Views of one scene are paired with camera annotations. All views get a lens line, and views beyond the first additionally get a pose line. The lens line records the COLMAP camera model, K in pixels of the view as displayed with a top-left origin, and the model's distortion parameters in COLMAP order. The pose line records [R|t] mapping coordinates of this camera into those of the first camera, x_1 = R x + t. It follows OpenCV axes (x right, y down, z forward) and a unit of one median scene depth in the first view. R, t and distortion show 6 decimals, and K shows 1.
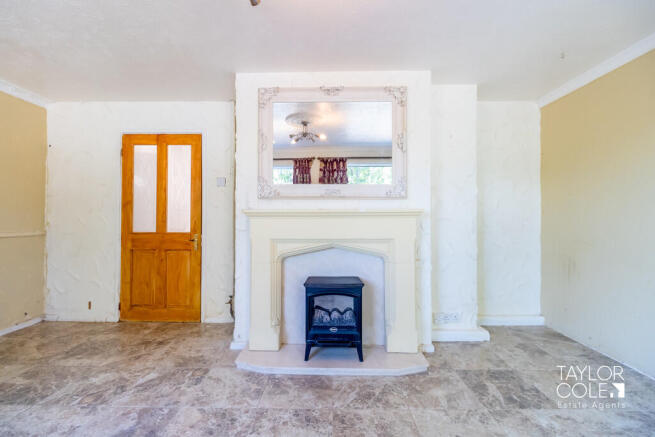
lens RADIAL K [[287.6, 0, 325.0], [0, 287.6, 213.9], [0, 0, 1]] dist [0.000811, -0.000706]
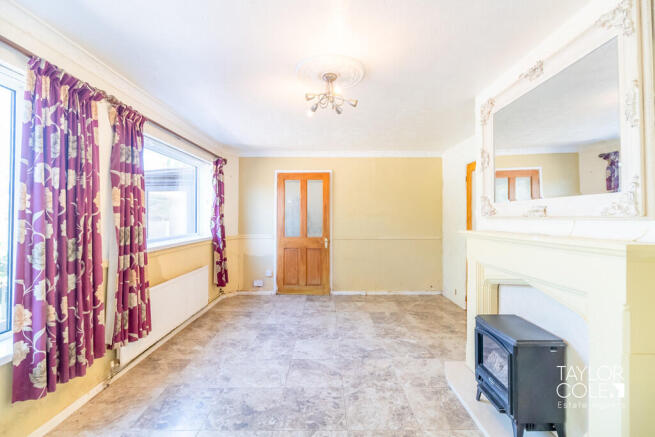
lens RADIAL K [[287.6, 0, 325.2], [0, 287.6, 219.7], [0, 0, 1]] dist [0.000811, -0.000706]
pose [[0.026700, 0.004540, -0.999633, 0.867669], [0.014906, 0.999877, 0.004940, -0.076064], [0.999532, -0.015033, 0.026629, 0.523917]]
